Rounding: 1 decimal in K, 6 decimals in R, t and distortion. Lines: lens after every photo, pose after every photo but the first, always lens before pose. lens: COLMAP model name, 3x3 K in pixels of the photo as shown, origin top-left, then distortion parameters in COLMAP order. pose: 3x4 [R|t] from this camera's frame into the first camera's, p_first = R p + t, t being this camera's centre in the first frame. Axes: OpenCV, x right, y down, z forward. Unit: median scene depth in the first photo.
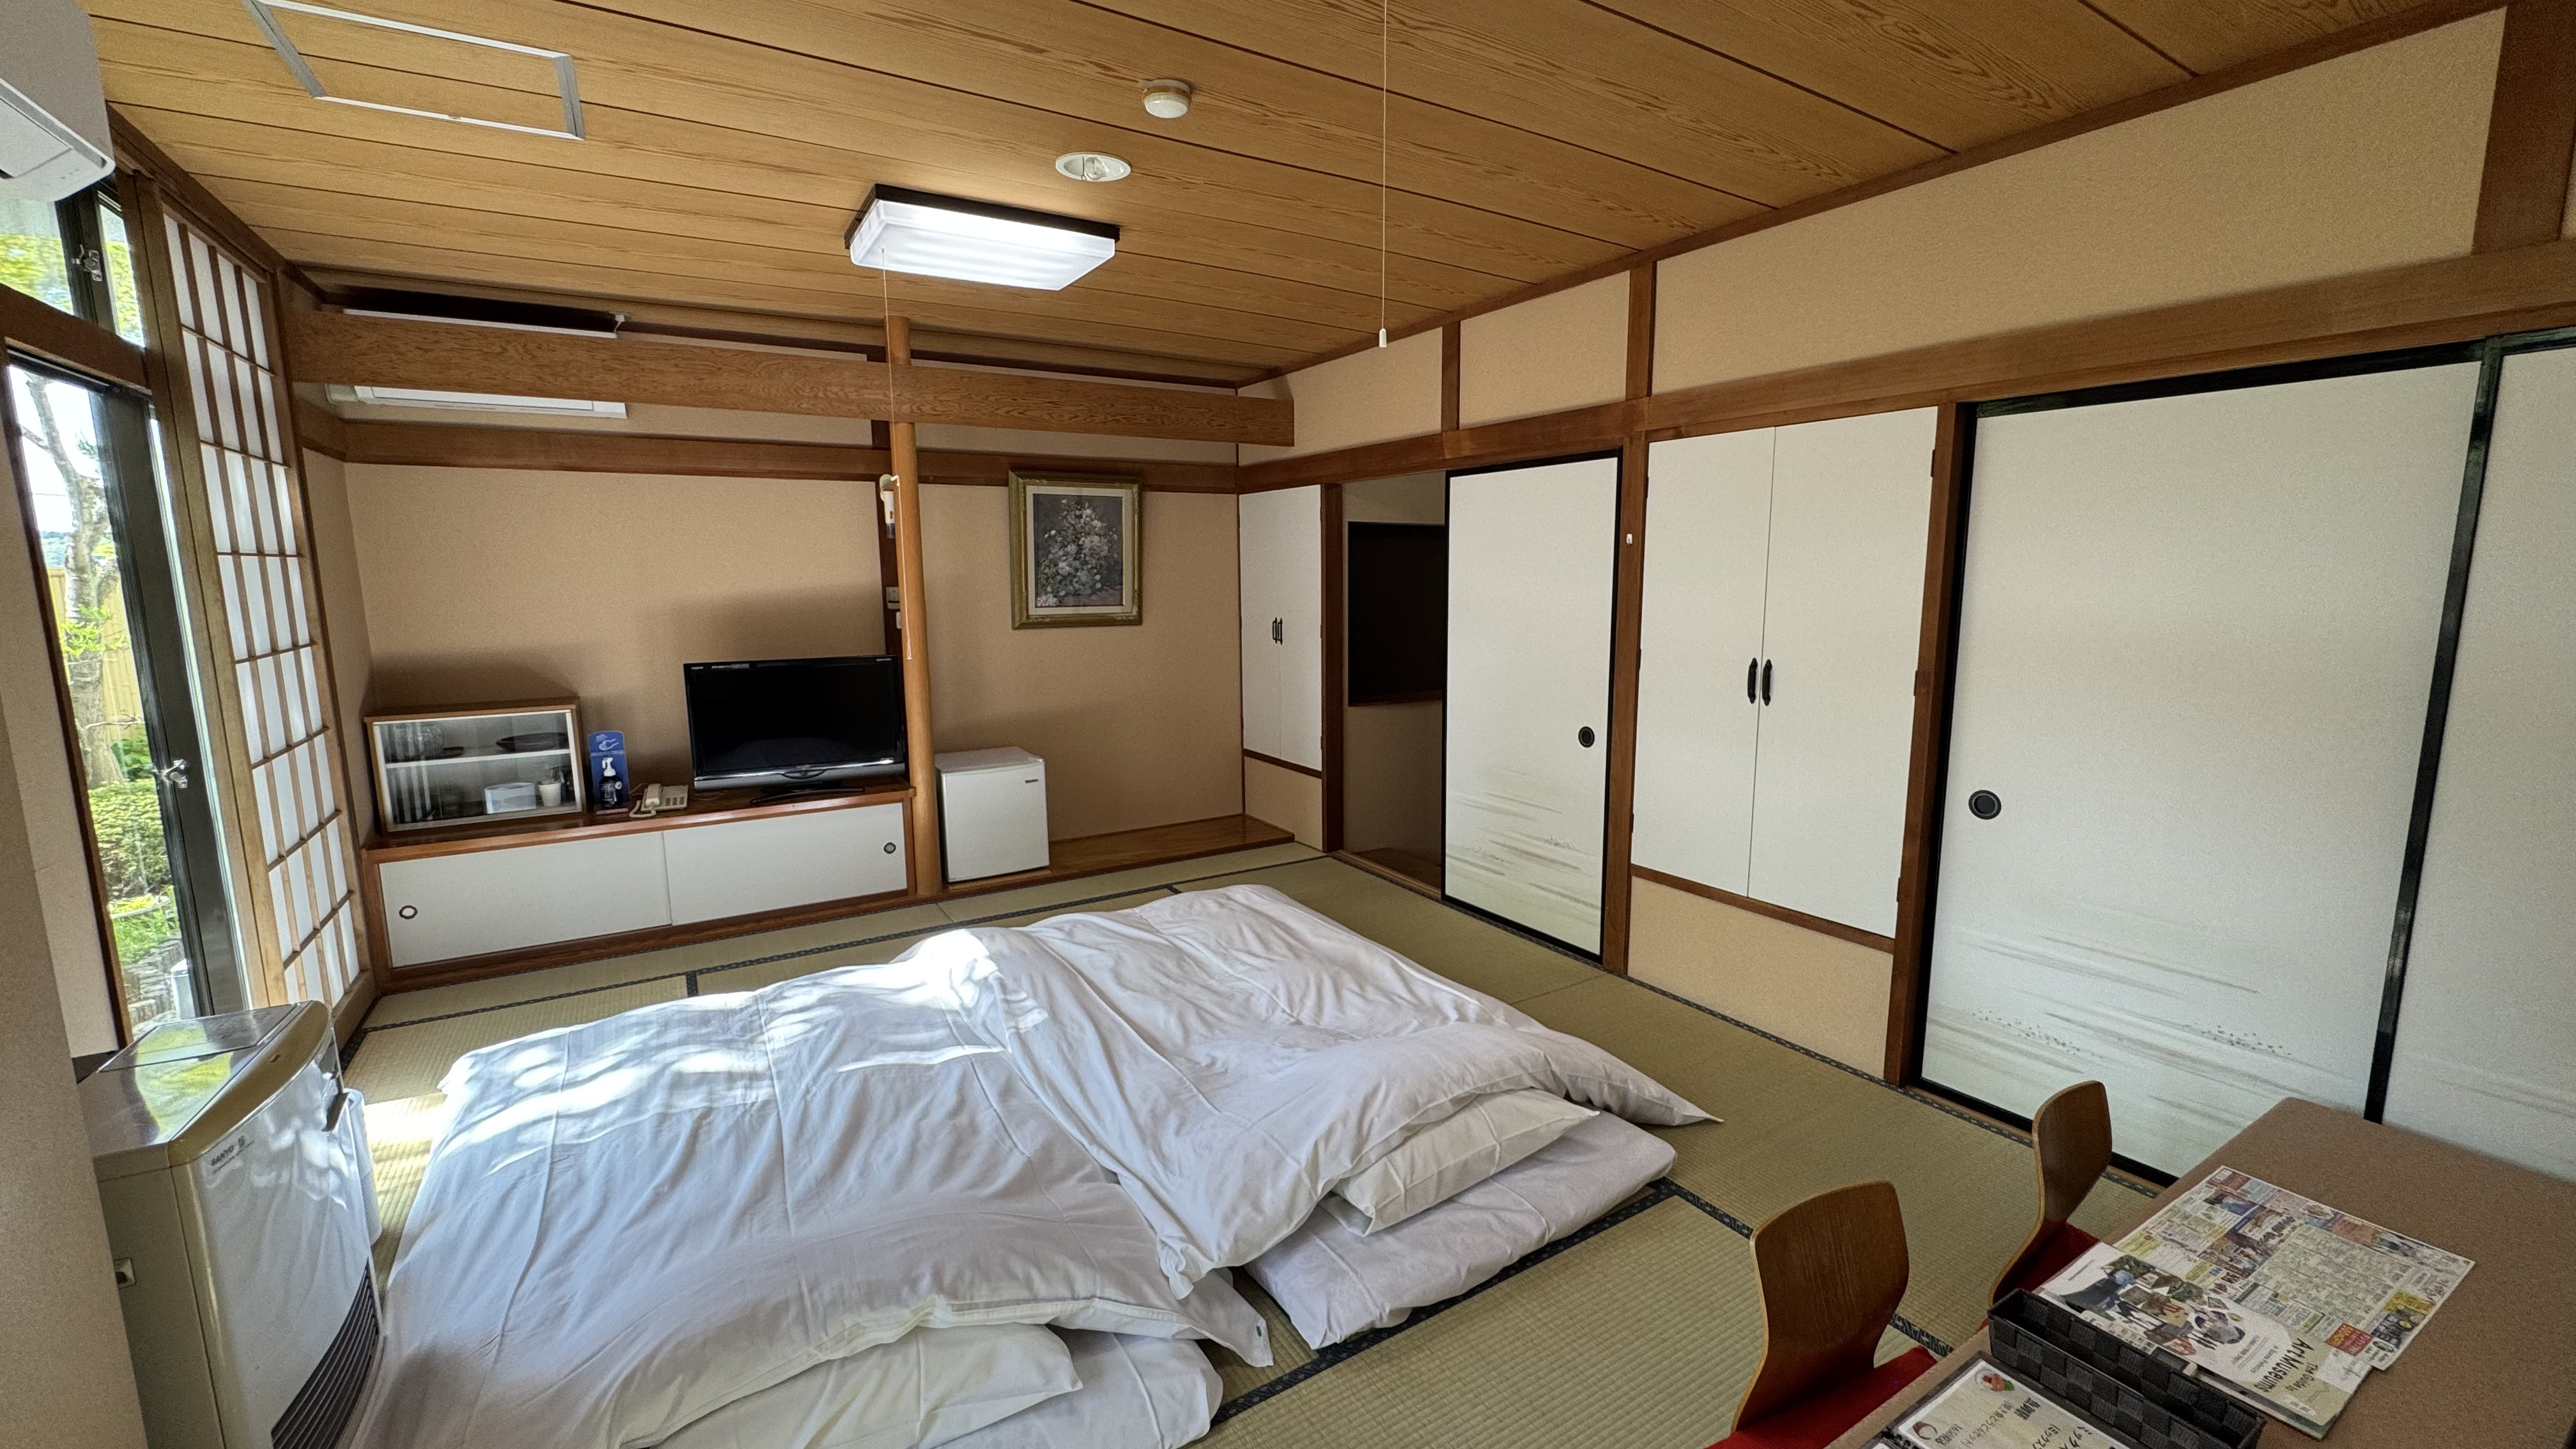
lens RADIAL K [[1034.9, 0, 1286.6], [0, 1034.9, 725.0], [0, 0, 1]] dist [-0.003224, 0.001066]
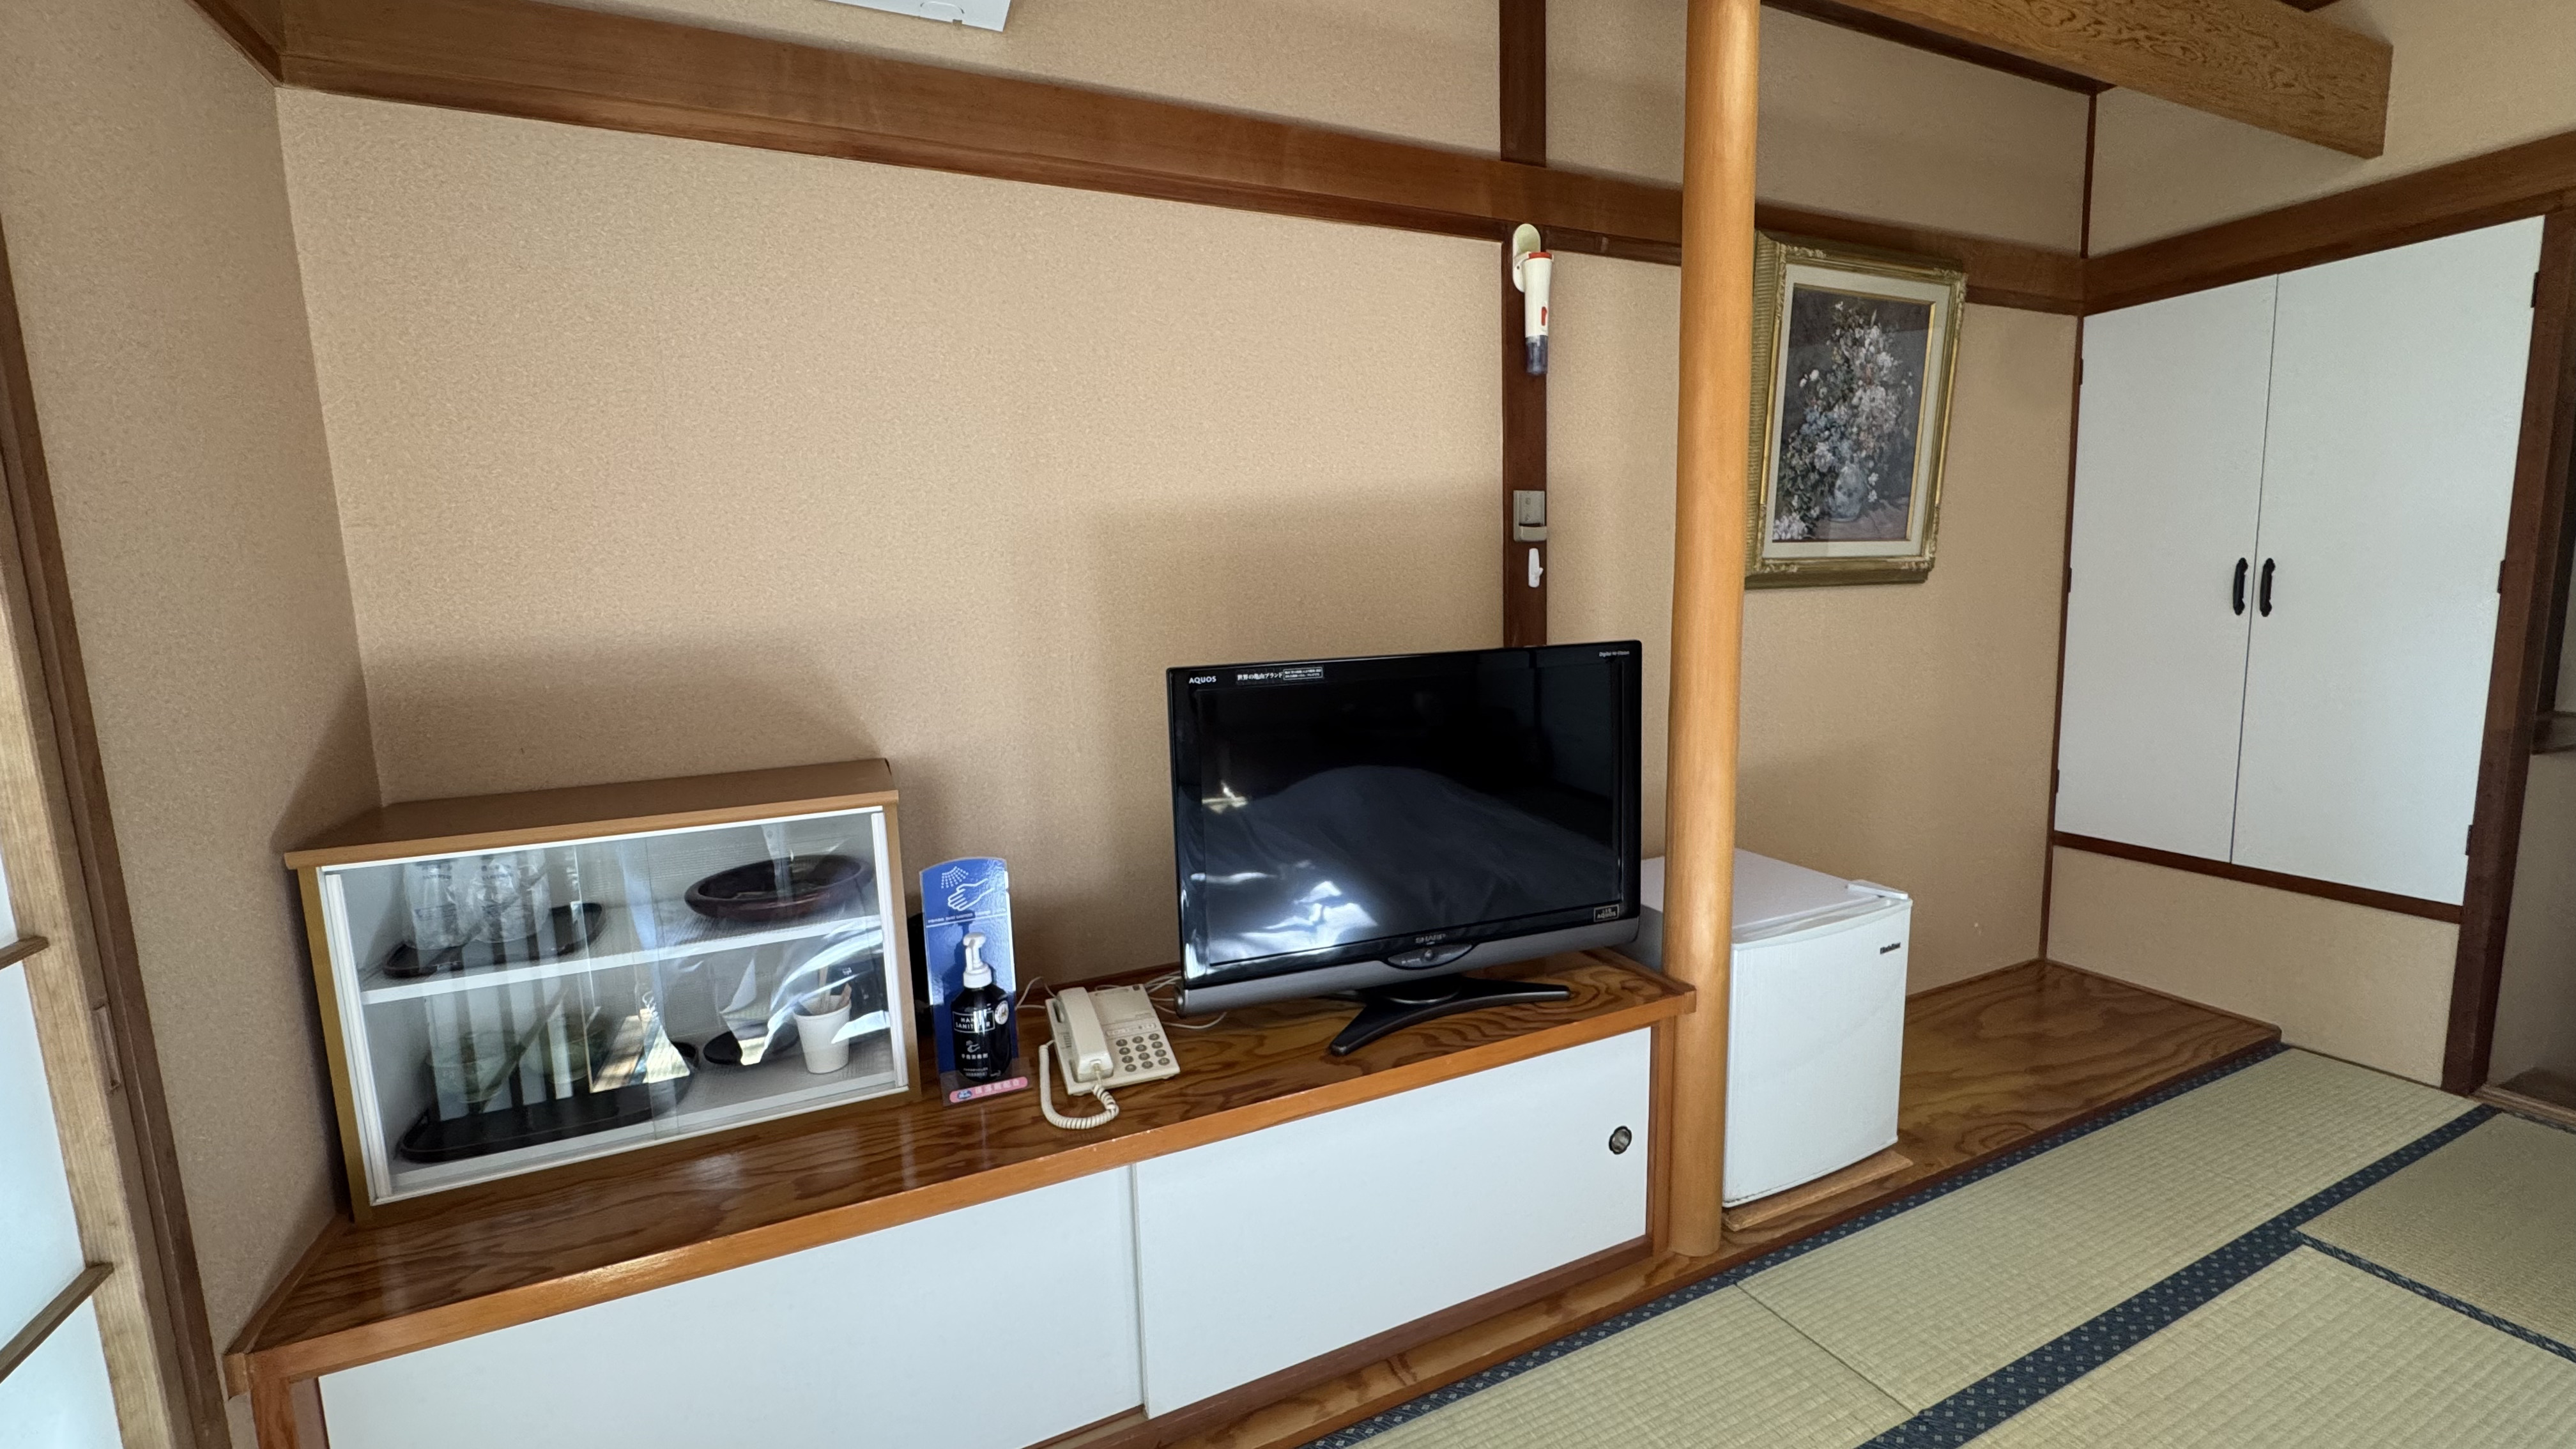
lens RADIAL K [[1034.9, 0, 1285.2], [0, 1034.9, 722.4], [0, 0, 1]] dist [-0.003224, 0.001066]
pose [[0.992273, -0.007500, -0.123850, -0.522445], [0.005635, 0.999866, -0.015396, -0.036509], [0.123949, 0.014579, 0.992182, 0.680875]]
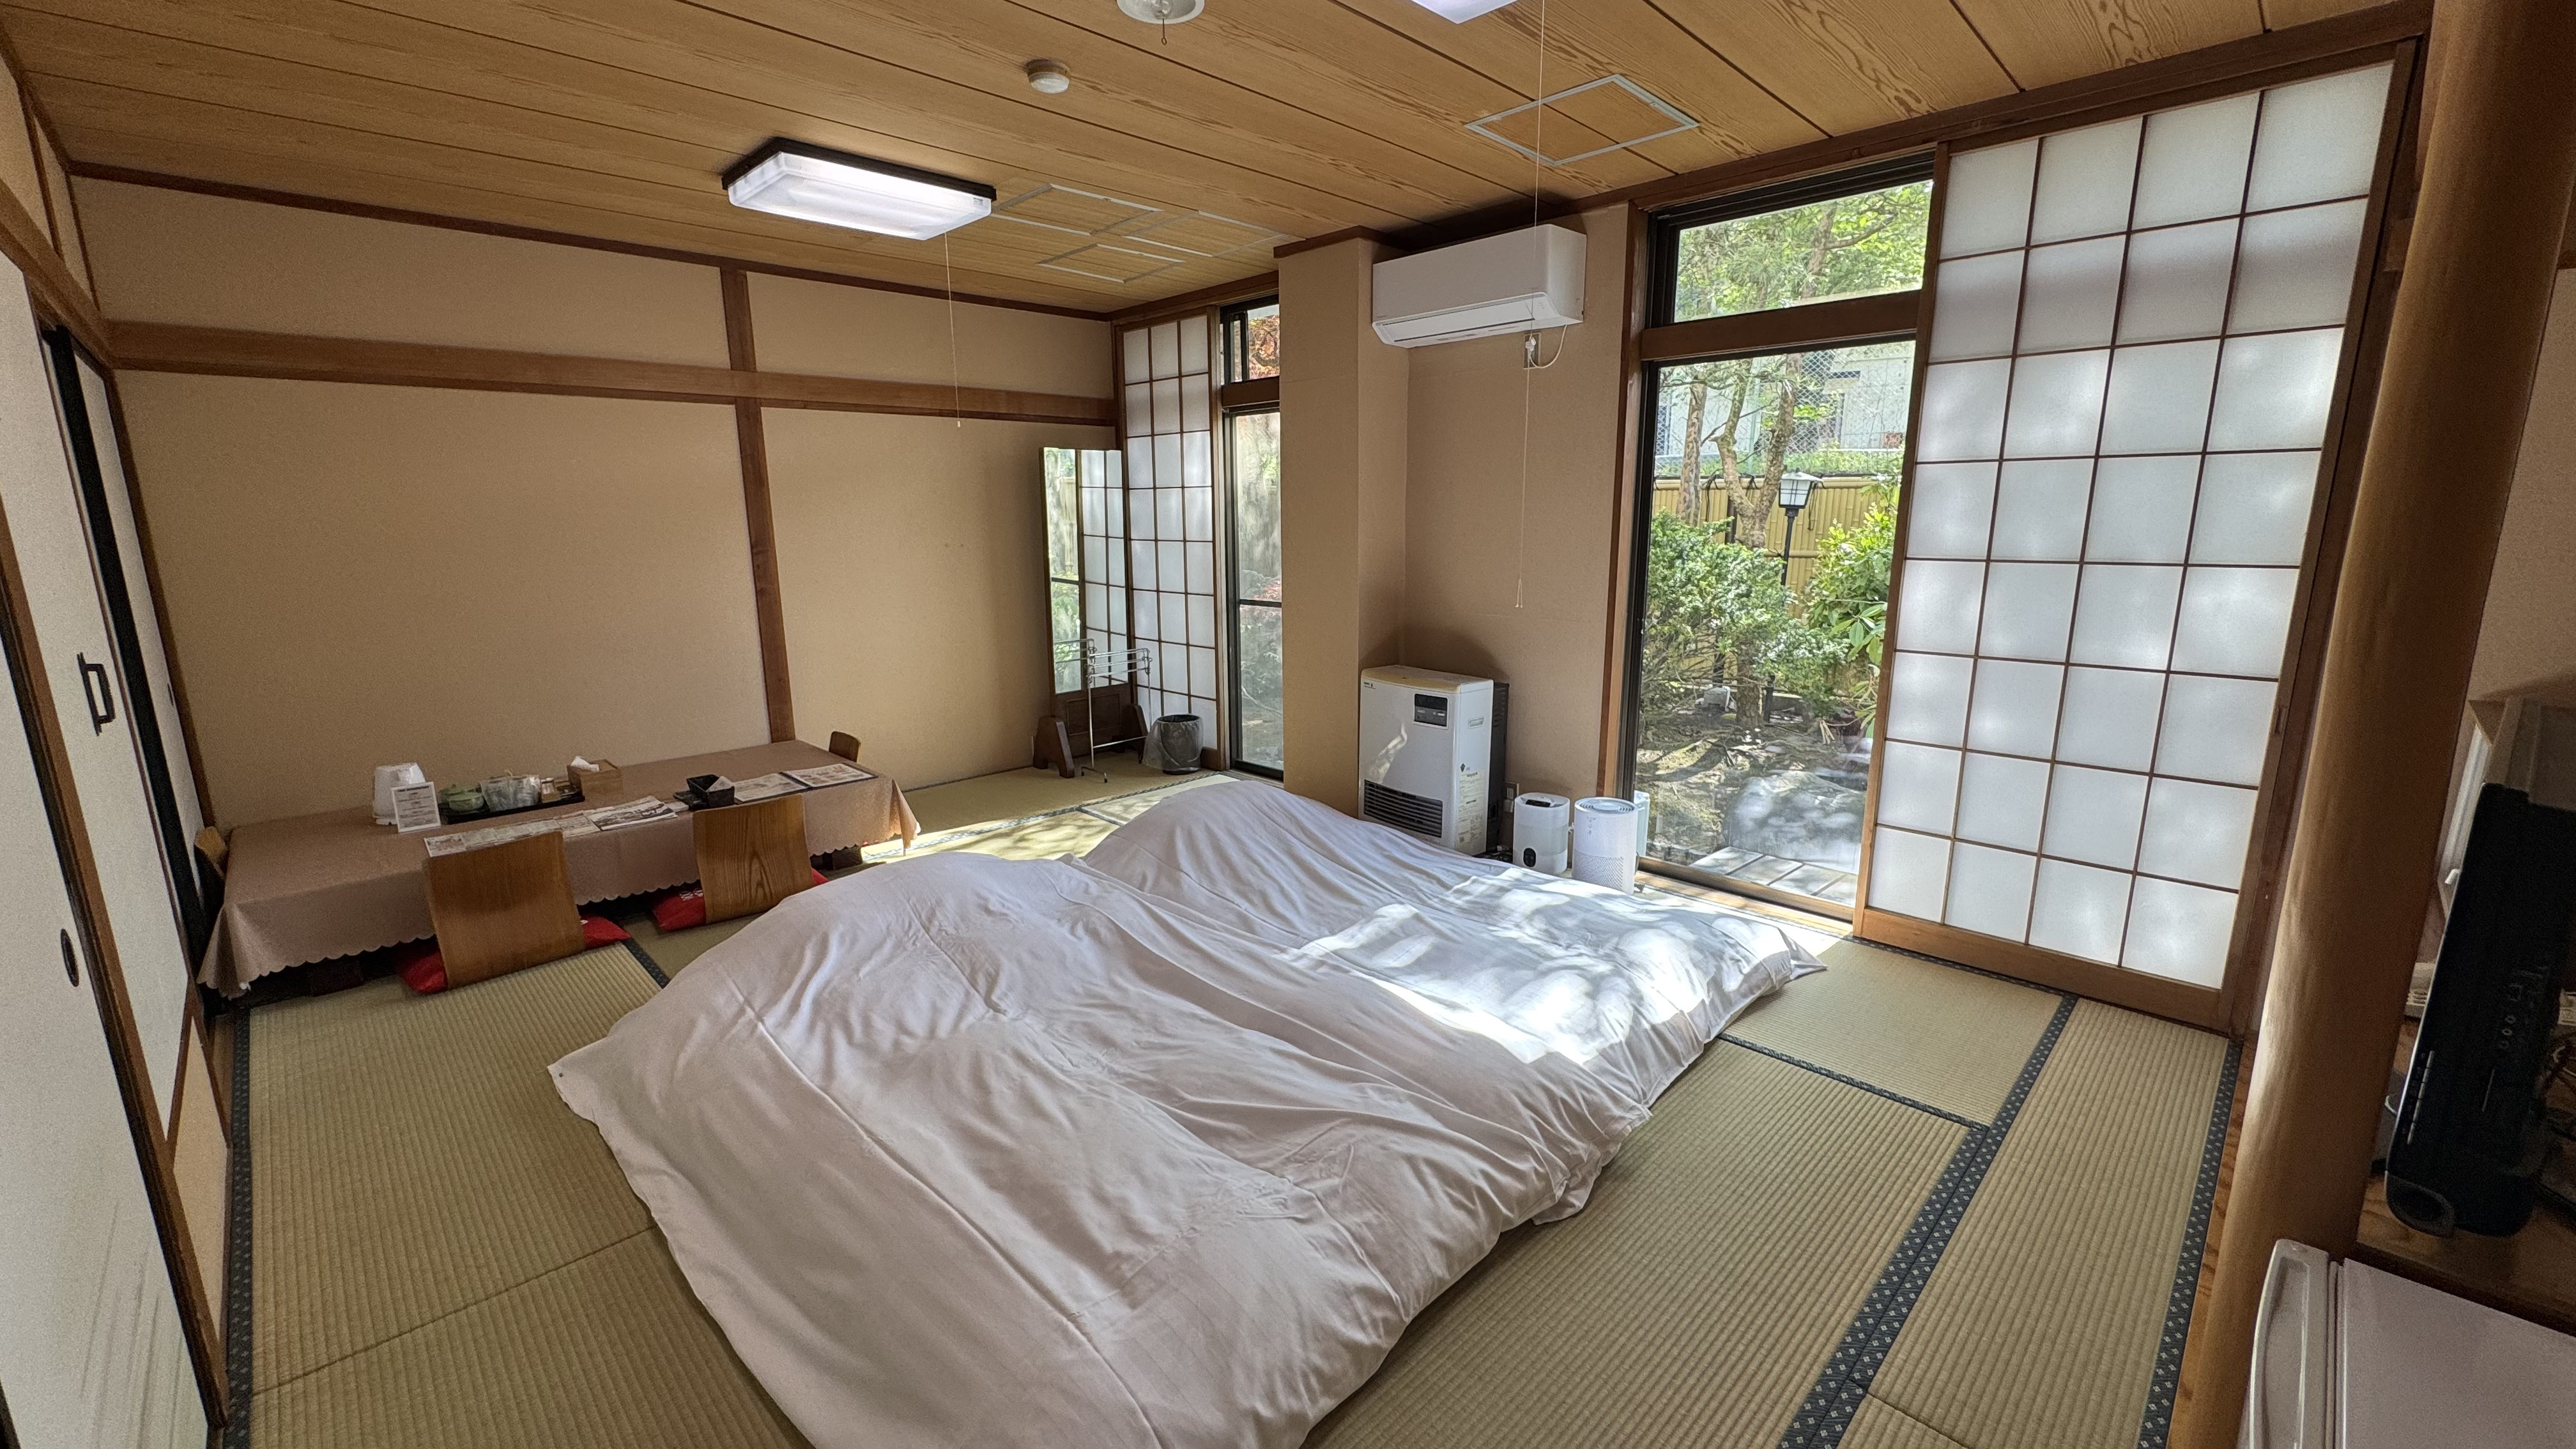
lens RADIAL K [[1034.9, 0, 1283.6], [0, 1034.9, 721.0], [0, 0, 1]] dist [-0.003224, 0.001066]
pose [[-0.975137, 0.061575, -0.212876, -0.045432], [-0.016878, 0.937194, 0.348401, -0.188295], [0.220959, 0.343331, -0.912853, 1.314987]]
